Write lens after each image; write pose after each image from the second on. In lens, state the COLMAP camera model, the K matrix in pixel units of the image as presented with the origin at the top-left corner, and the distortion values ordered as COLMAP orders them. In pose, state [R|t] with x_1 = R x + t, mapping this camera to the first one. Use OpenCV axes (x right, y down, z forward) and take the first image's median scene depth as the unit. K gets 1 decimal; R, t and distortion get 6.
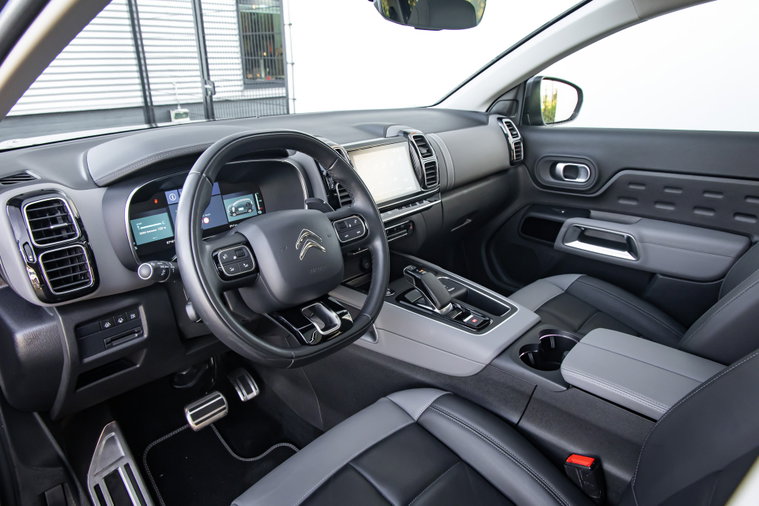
lens RADIAL K [[506.7, 0, 380.4], [0, 506.7, 253.8], [0, 0, 1]] dist [-0.006124, -0.003560]
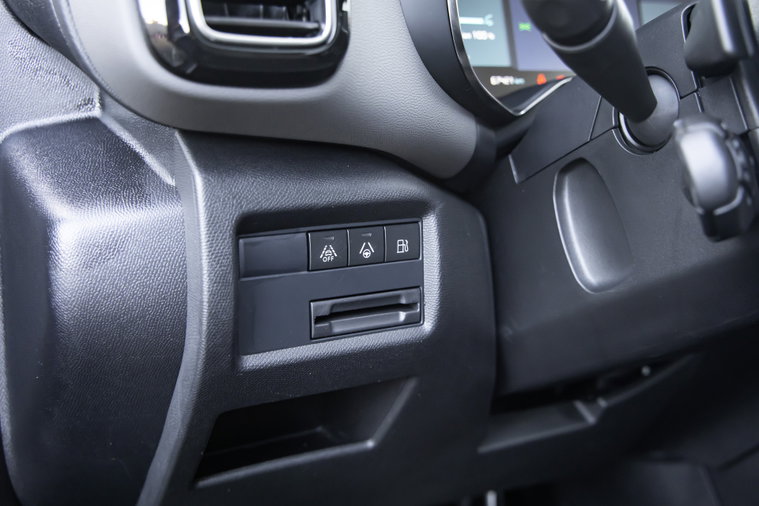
lens RADIAL K [[871.3, 0, 380.6], [0, 871.3, 252.9], [0, 0, 1]] dist [0.012297, 0.000000]
pose [[0.945311, 0.055467, -0.321419, -0.342703], [-0.108158, 0.982985, -0.148465, 0.208190], [0.307715, 0.175110, 0.935226, 0.526654]]
